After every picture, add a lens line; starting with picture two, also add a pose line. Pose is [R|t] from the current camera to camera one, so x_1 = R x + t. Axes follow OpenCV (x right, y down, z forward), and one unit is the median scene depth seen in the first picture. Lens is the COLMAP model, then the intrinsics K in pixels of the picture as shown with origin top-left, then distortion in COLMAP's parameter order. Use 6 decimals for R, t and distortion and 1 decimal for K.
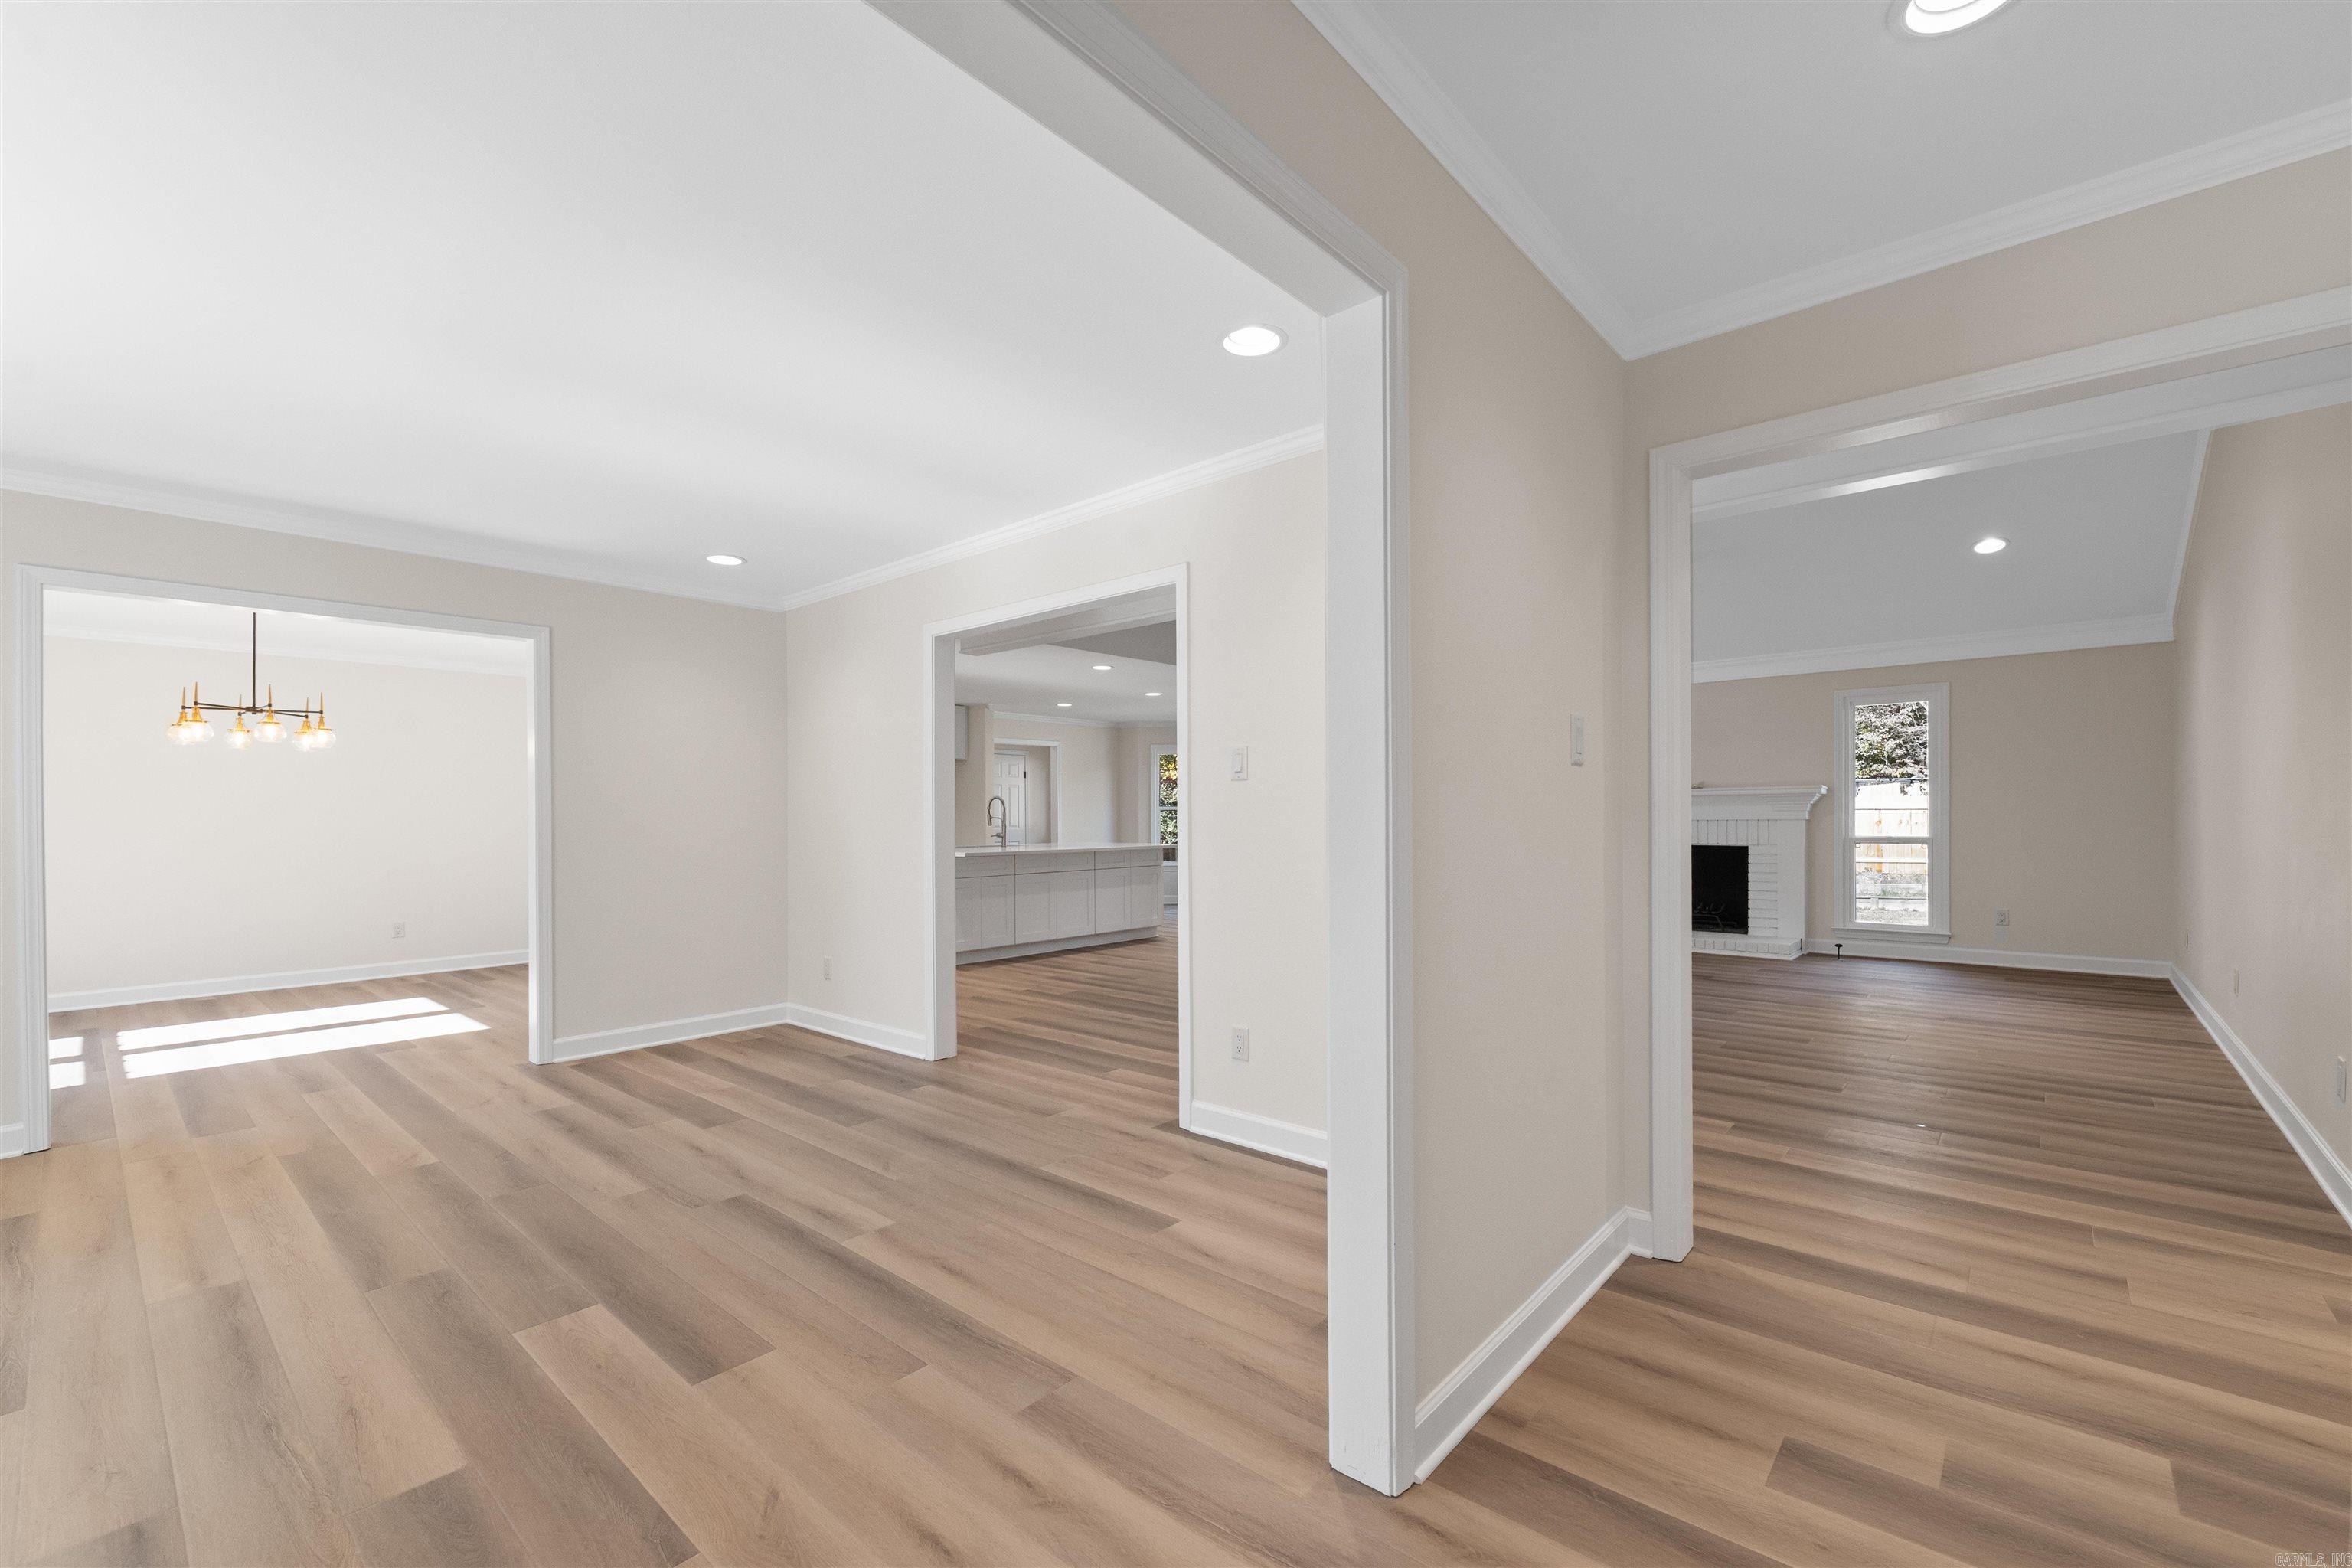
lens RADIAL K [[979.9, 0, 1182.4], [0, 979.9, 816.0], [0, 0, 1]] dist [0.001770, -0.000295]
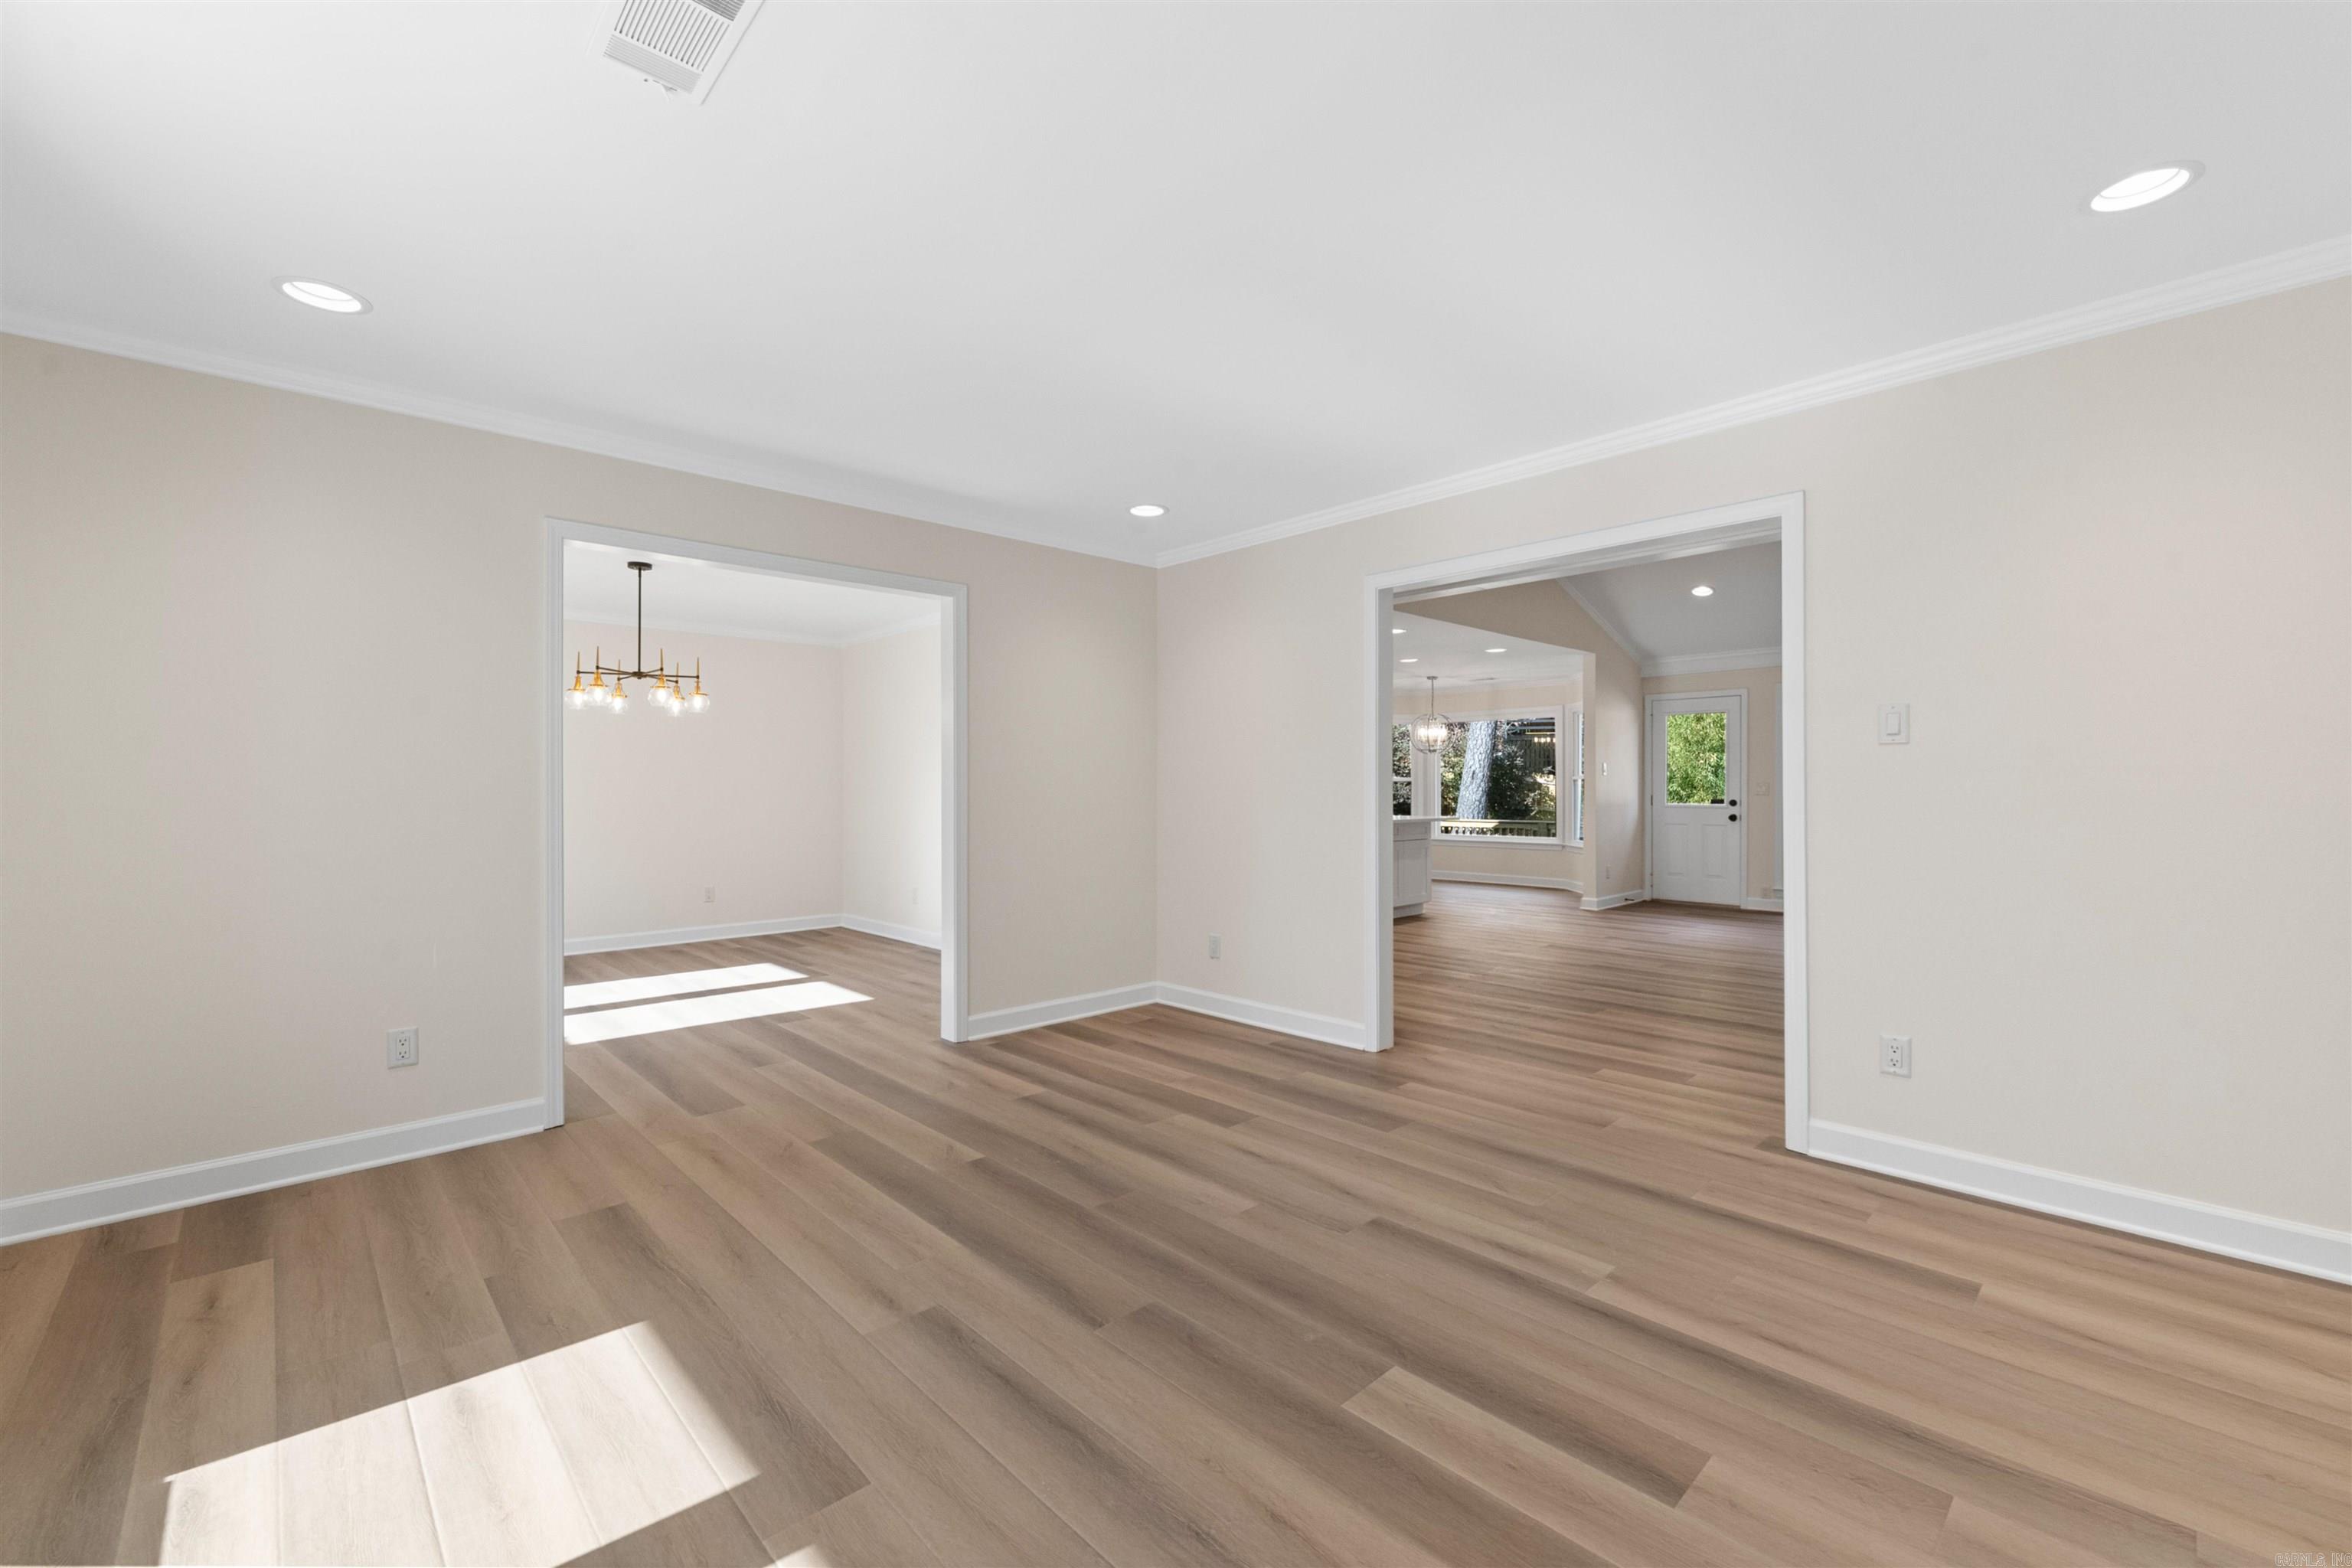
lens RADIAL K [[962.5, 0, 1176.4], [0, 962.5, 793.0], [0, 0, 1]] dist [0.000157, 0.000725]
pose [[0.995683, 0.007271, -0.092537, -0.350446], [-0.006718, 0.999958, 0.006287, 0.002985], [0.092579, -0.005639, 0.995689, 0.085216]]
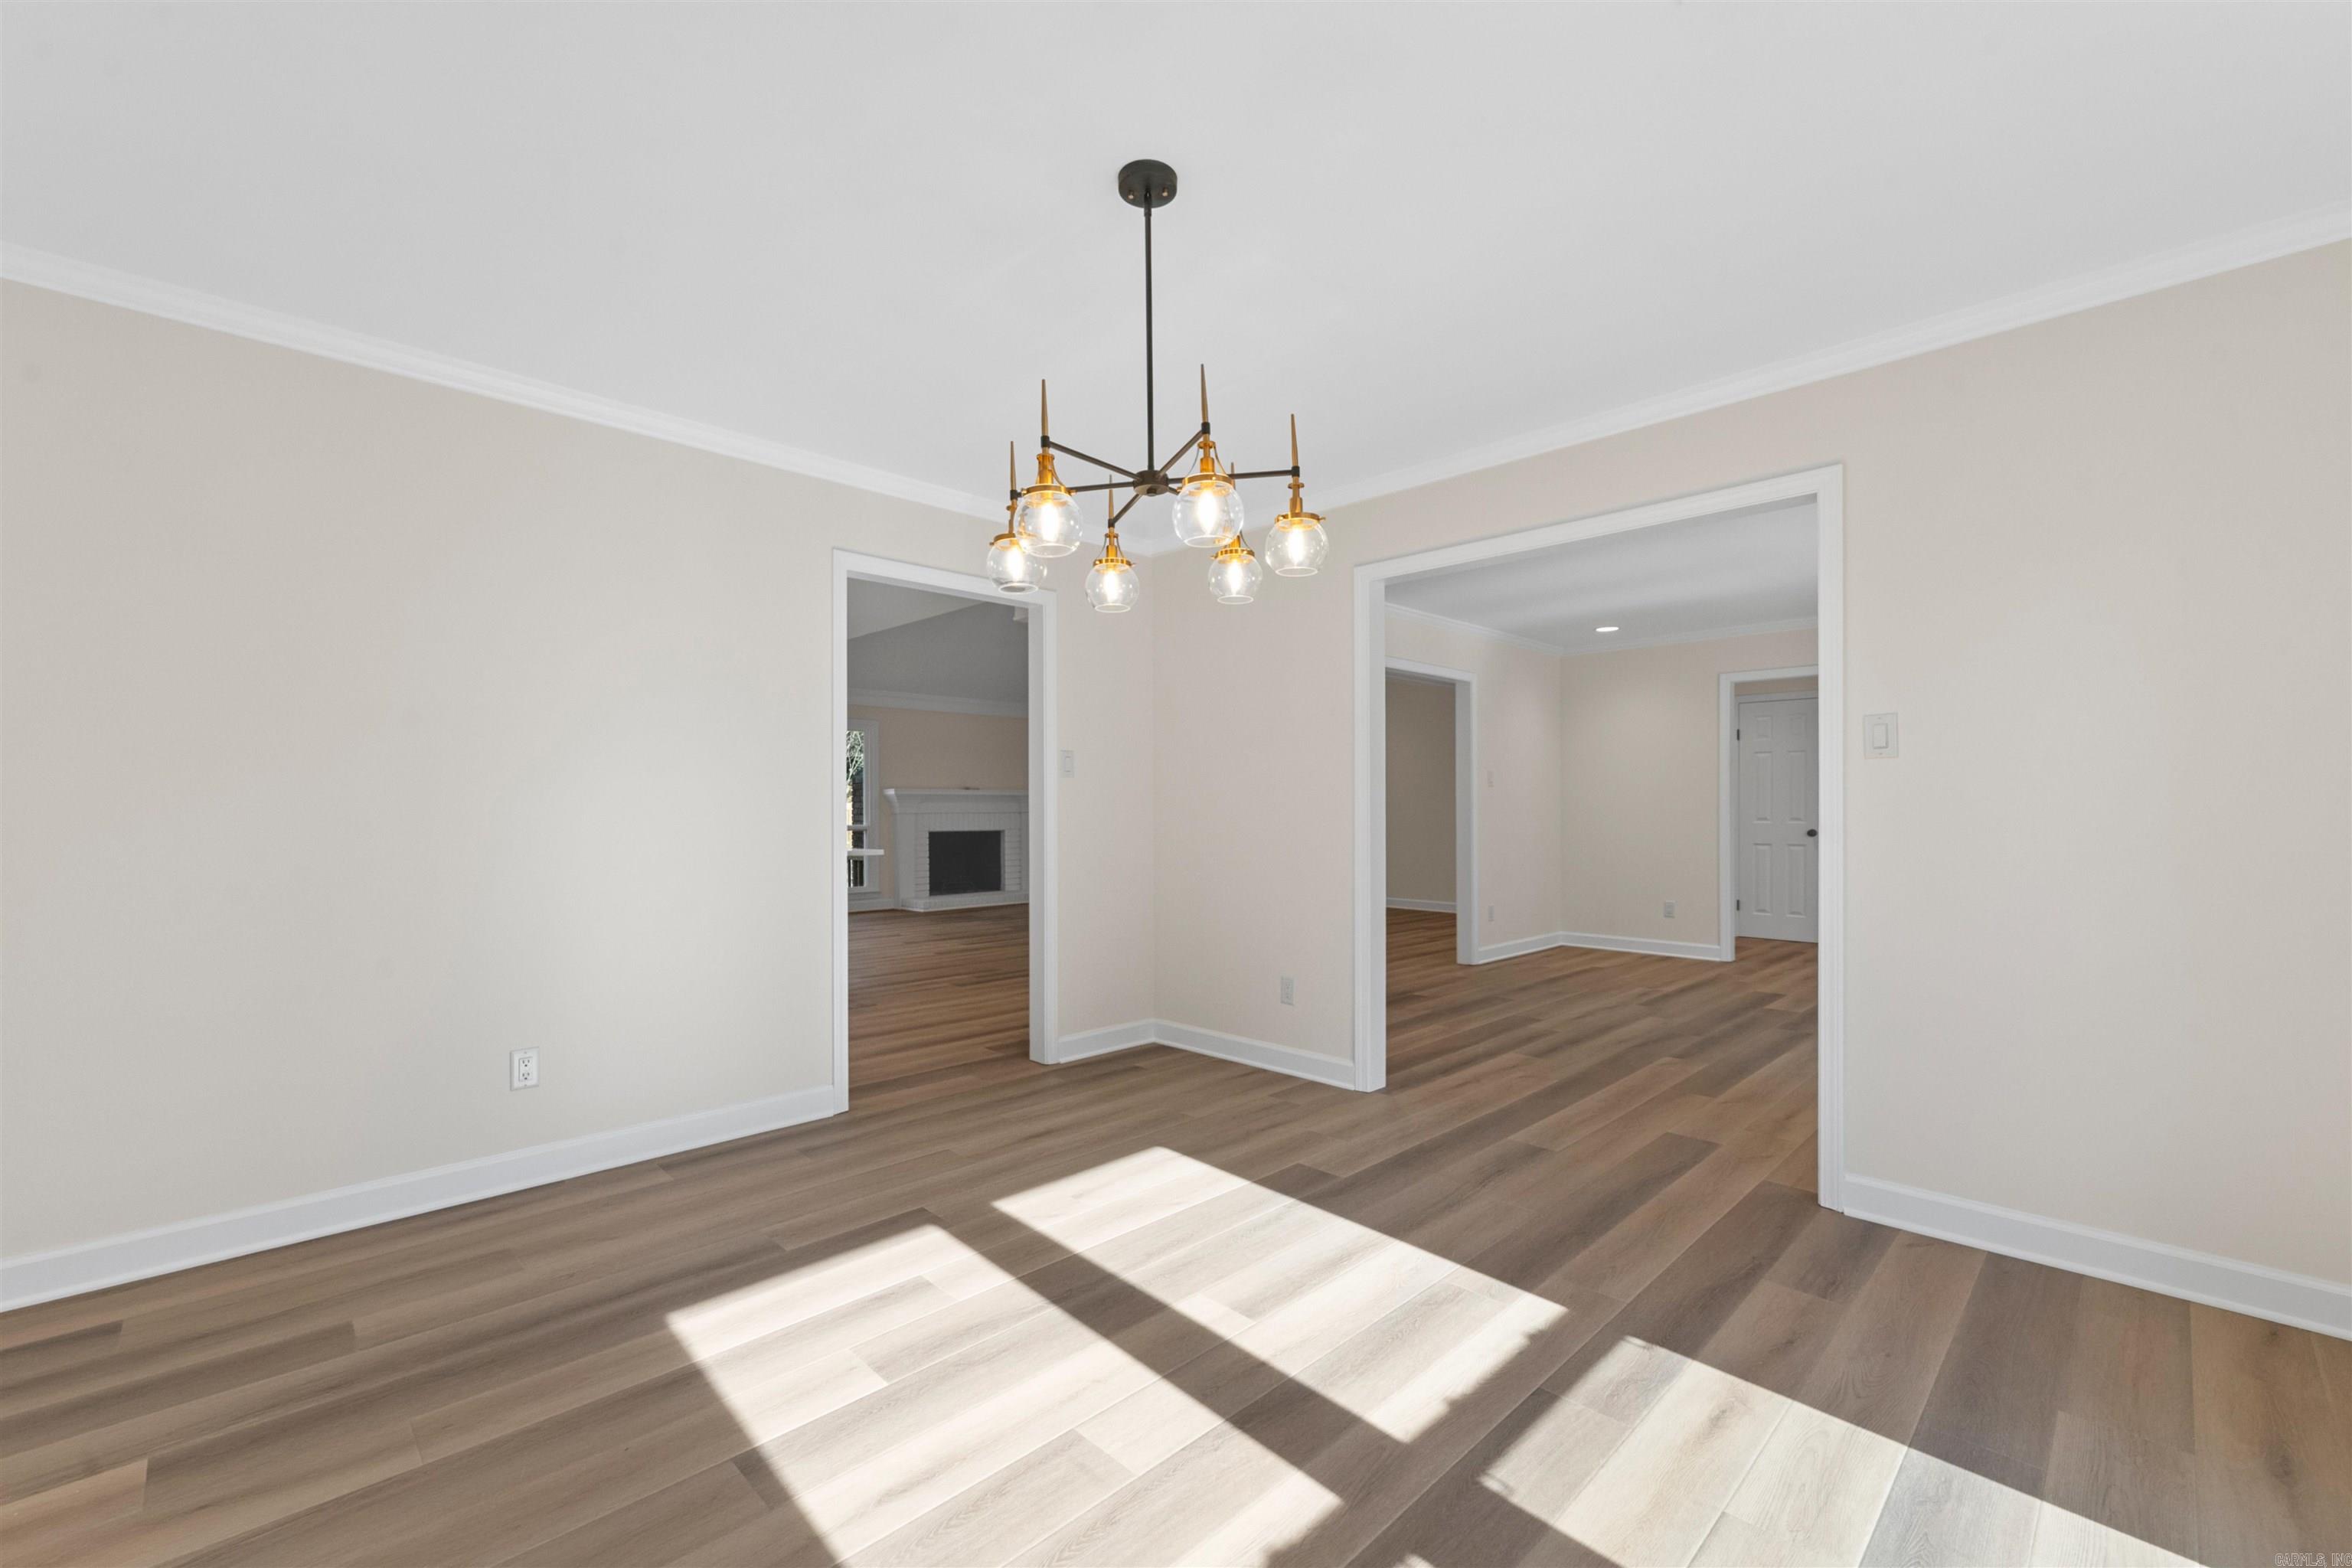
lens RADIAL K [[989.7, 0, 1178.6], [0, 989.7, 786.7], [0, 0, 1]] dist [0.004150, 0.000103]
pose [[0.060480, 0.030983, 0.997688, -1.497799], [0.002335, 0.999511, -0.031181, 0.020813], [-0.998167, 0.004216, 0.060378, 1.102557]]
